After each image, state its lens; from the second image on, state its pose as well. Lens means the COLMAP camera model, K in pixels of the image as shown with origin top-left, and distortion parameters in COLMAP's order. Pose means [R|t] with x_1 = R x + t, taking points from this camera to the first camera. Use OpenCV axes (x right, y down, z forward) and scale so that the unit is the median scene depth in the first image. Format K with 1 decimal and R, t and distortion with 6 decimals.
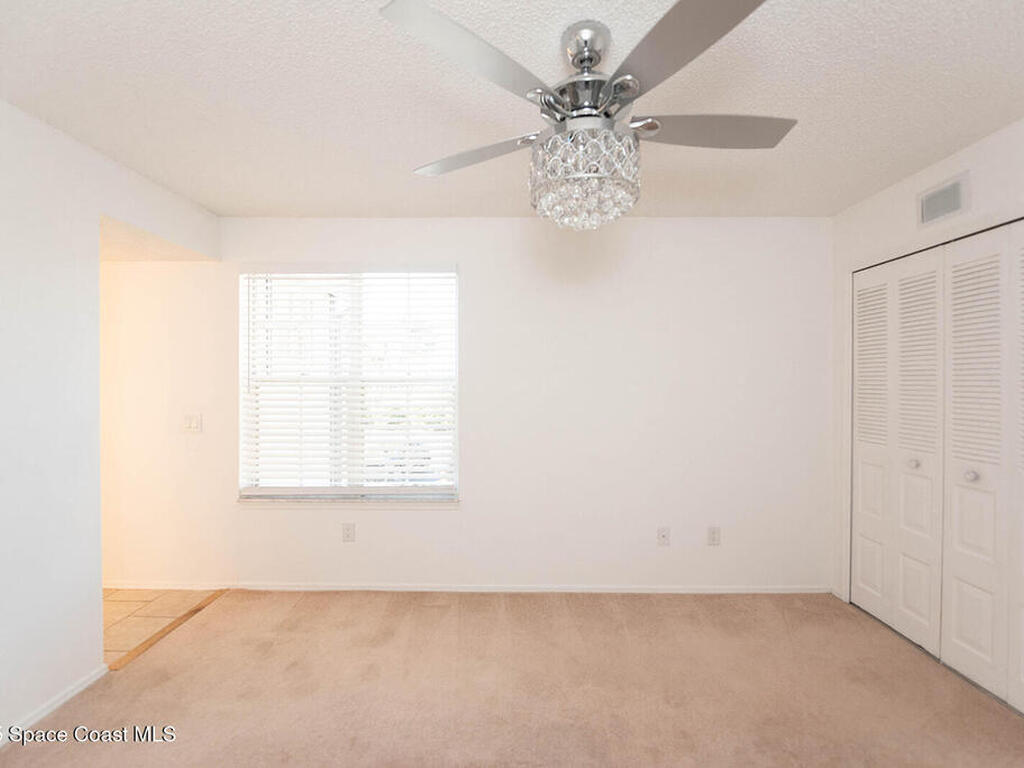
lens RADIAL K [[455.3, 0, 511.8], [0, 455.3, 383.5], [0, 0, 1]] dist [-0.010193, -0.001528]
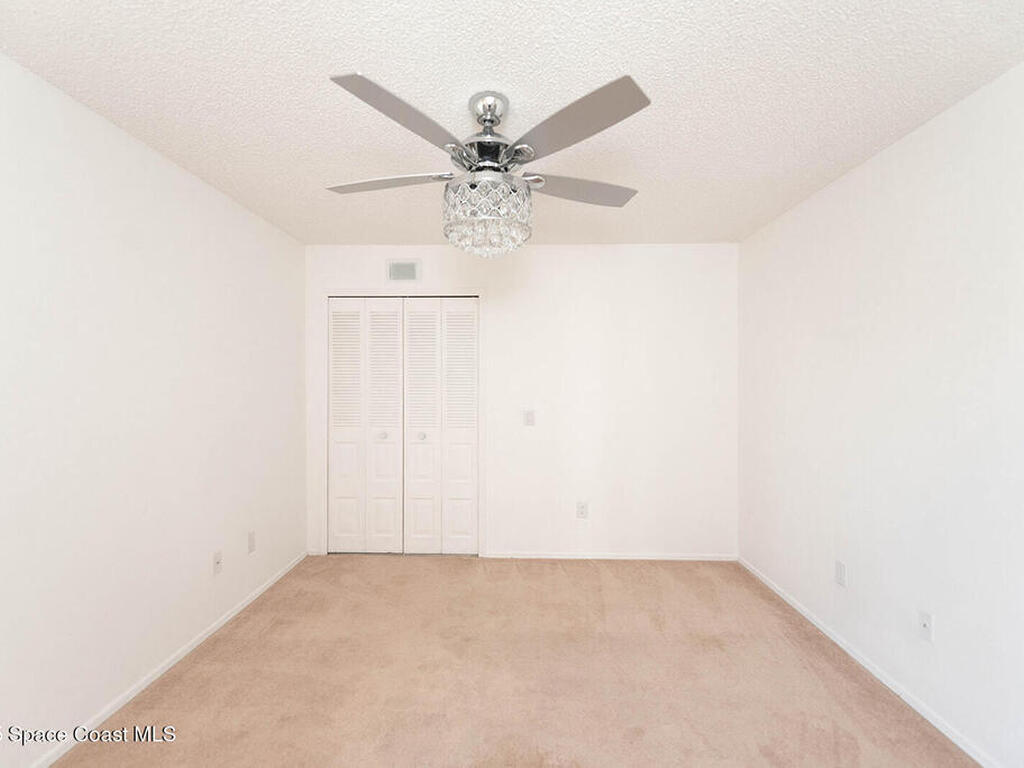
lens RADIAL K [[455.3, 0, 512.2], [0, 455.3, 382.1], [0, 0, 1]] dist [-0.010193, -0.001528]
pose [[0.026039, -0.005887, 0.999644, -0.606846], [0.003112, 0.999978, 0.005808, -0.009389], [-0.999656, 0.002960, 0.026057, 0.508502]]
